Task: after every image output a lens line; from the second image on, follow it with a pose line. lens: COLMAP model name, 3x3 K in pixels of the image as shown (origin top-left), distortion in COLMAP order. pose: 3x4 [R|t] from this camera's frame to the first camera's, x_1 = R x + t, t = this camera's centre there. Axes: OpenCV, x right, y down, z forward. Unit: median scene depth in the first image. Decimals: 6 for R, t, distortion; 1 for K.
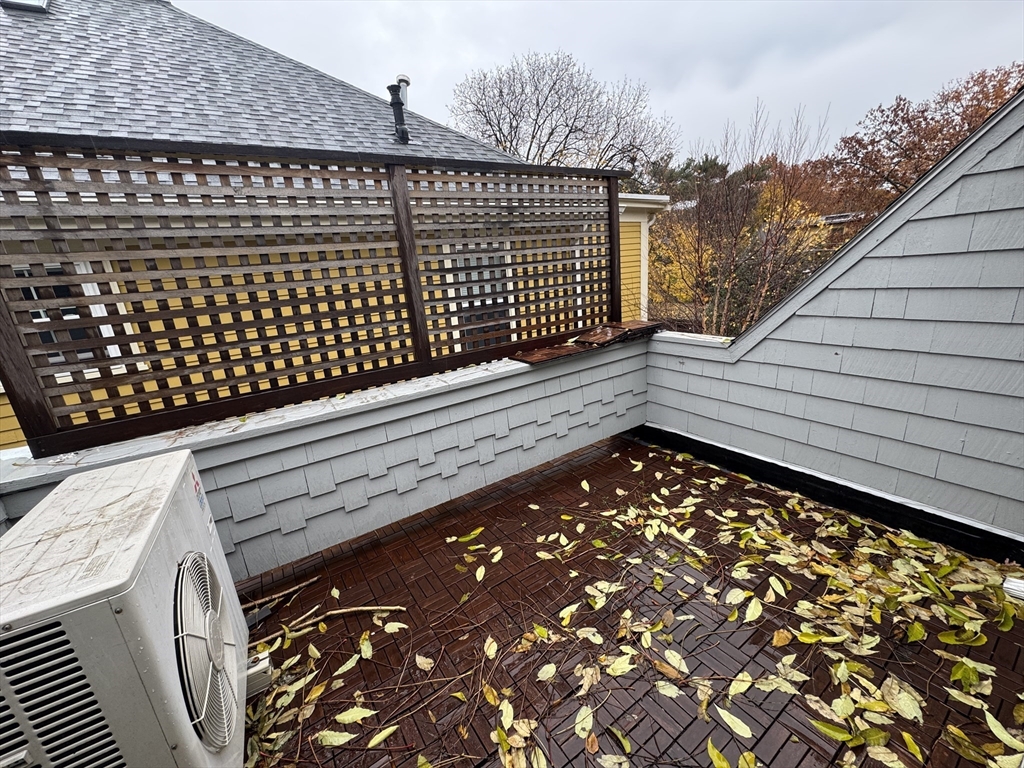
lens RADIAL K [[411.3, 0, 512.0], [0, 411.3, 384.0], [0, 0, 1]] dist [-0.002710, -0.000309]
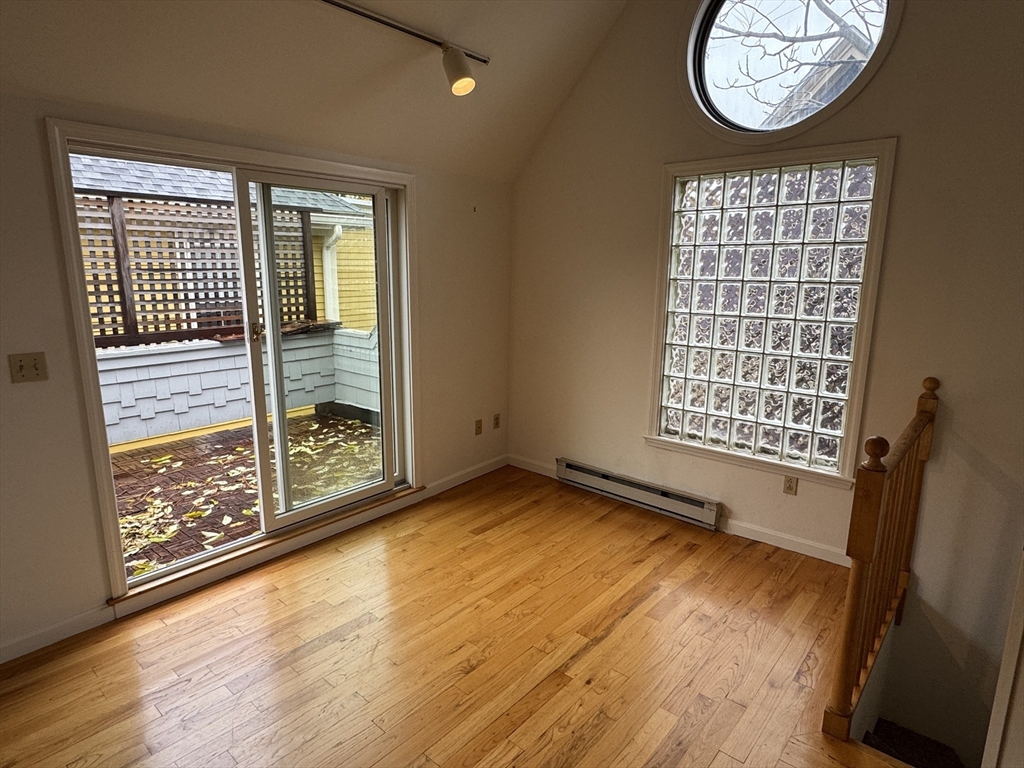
lens RADIAL K [[588.4, 0, 512.0], [0, 588.4, 384.0], [0, 0, 1]] dist [-0.002037, 0.000354]
pose [[0.953570, 0.033777, 0.299272, 0.417744], [-0.009531, 0.996578, -0.082109, 0.261774], [-0.301022, 0.075444, 0.950628, -1.239517]]
